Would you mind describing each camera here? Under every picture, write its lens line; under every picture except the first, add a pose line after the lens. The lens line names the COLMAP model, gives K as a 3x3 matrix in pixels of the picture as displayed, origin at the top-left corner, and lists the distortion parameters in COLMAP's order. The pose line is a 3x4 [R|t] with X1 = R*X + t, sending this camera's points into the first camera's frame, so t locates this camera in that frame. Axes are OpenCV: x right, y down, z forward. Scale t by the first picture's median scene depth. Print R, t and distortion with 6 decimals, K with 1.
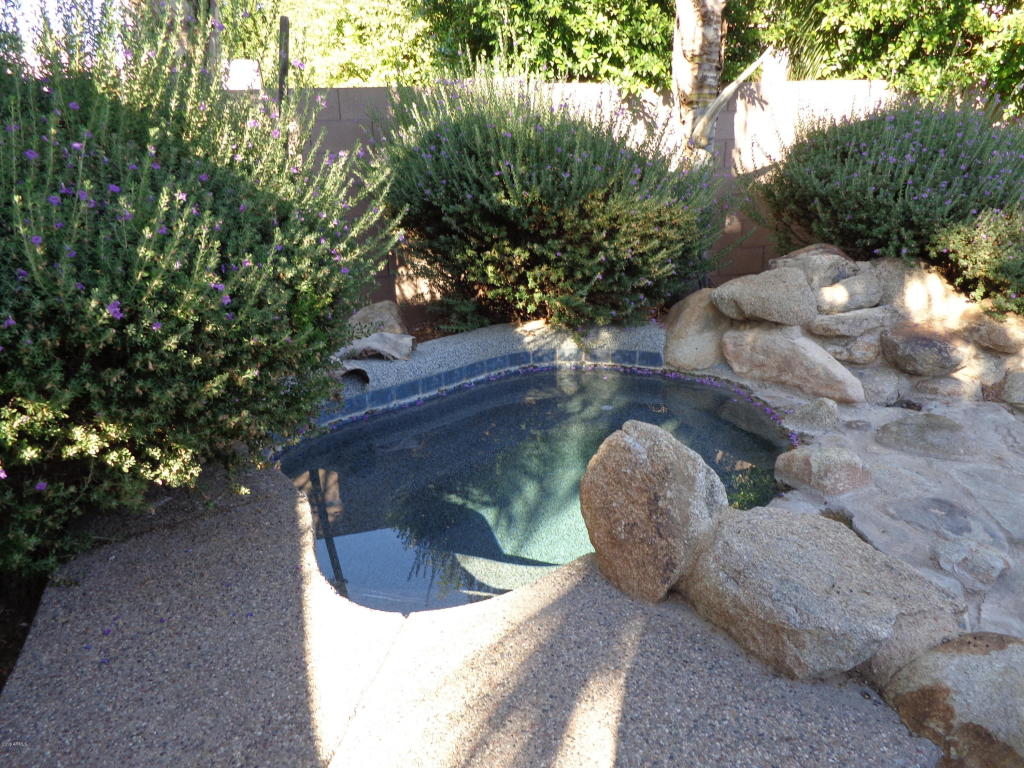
lens RADIAL K [[755.7, 0, 512.0], [0, 755.7, 384.0], [0, 0, 1]] dist [-0.016069, -0.004818]
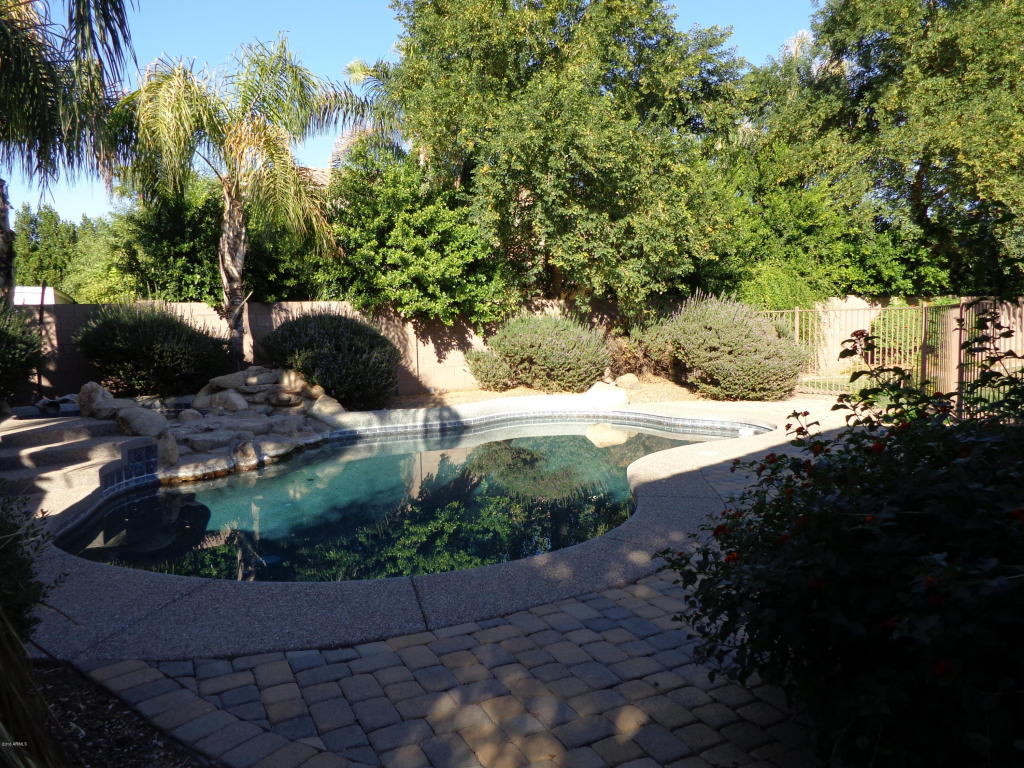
lens RADIAL K [[755.7, 0, 512.0], [0, 755.7, 384.0], [0, 0, 1]] dist [-0.016069, -0.004818]
pose [[0.986074, -0.002167, 0.166294, 0.881530], [0.043430, 0.968574, -0.244904, 0.589228], [-0.160537, 0.248716, 0.955180, -1.697938]]
